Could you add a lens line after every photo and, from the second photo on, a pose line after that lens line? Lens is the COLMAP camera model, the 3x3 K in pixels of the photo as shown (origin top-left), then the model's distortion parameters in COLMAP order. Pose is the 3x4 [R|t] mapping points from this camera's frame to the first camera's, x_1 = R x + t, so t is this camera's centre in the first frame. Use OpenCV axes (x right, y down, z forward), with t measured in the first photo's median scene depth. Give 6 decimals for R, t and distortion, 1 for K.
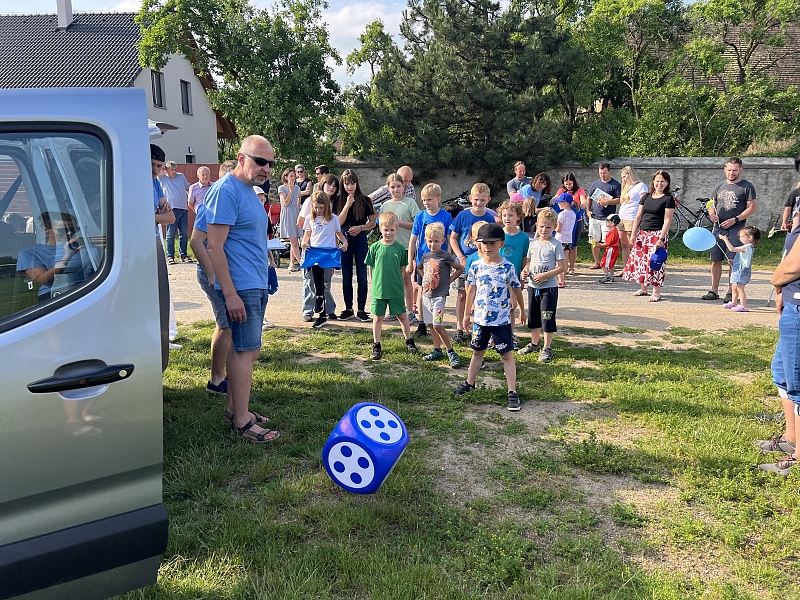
lens RADIAL K [[581.7, 0, 400.4], [0, 581.7, 320.9], [0, 0, 1]] dist [0.031199, -0.026094]
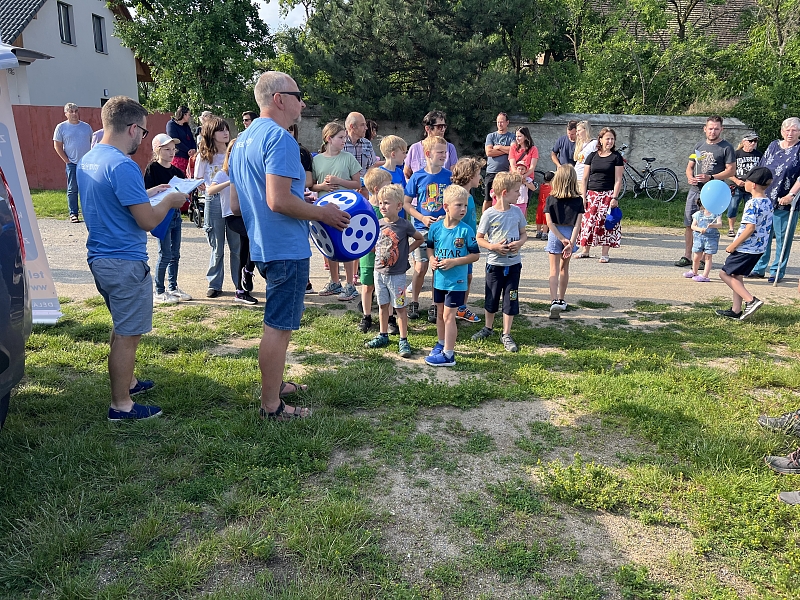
lens RADIAL K [[585.4, 0, 400.0], [0, 585.4, 300.0], [0, 0, 1]] dist [0.017377, -0.000725]
pose [[0.994653, -0.006999, 0.103034, 0.001006], [0.002762, 0.999147, 0.041207, -0.015164], [-0.103235, -0.040702, 0.993824, 0.063654]]
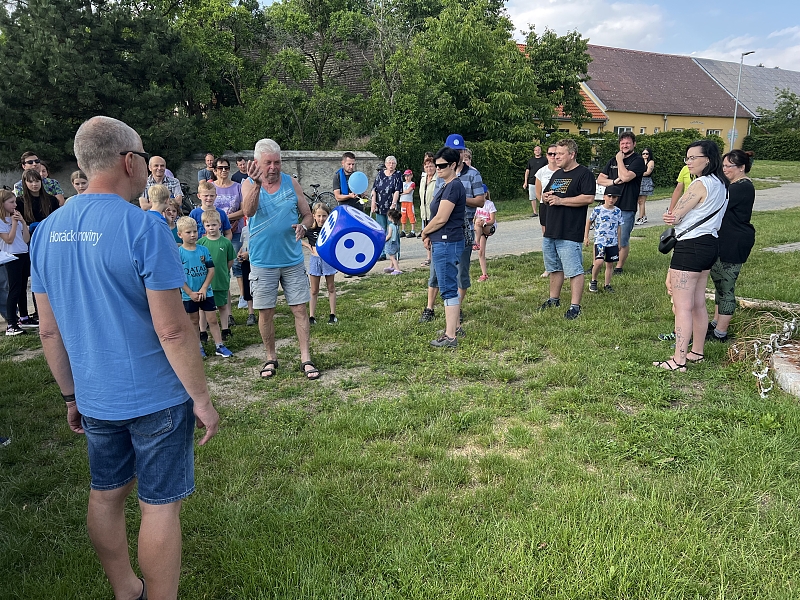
lens RADIAL K [[590.9, 0, 400.0], [0, 590.9, 300.0], [0, 0, 1]] dist [0.026649, -0.035965]
pose [[0.804405, -0.146515, 0.575731, -0.088531], [0.157015, 0.987084, 0.031818, 0.016530], [-0.572956, 0.064804, 0.817020, -0.093664]]
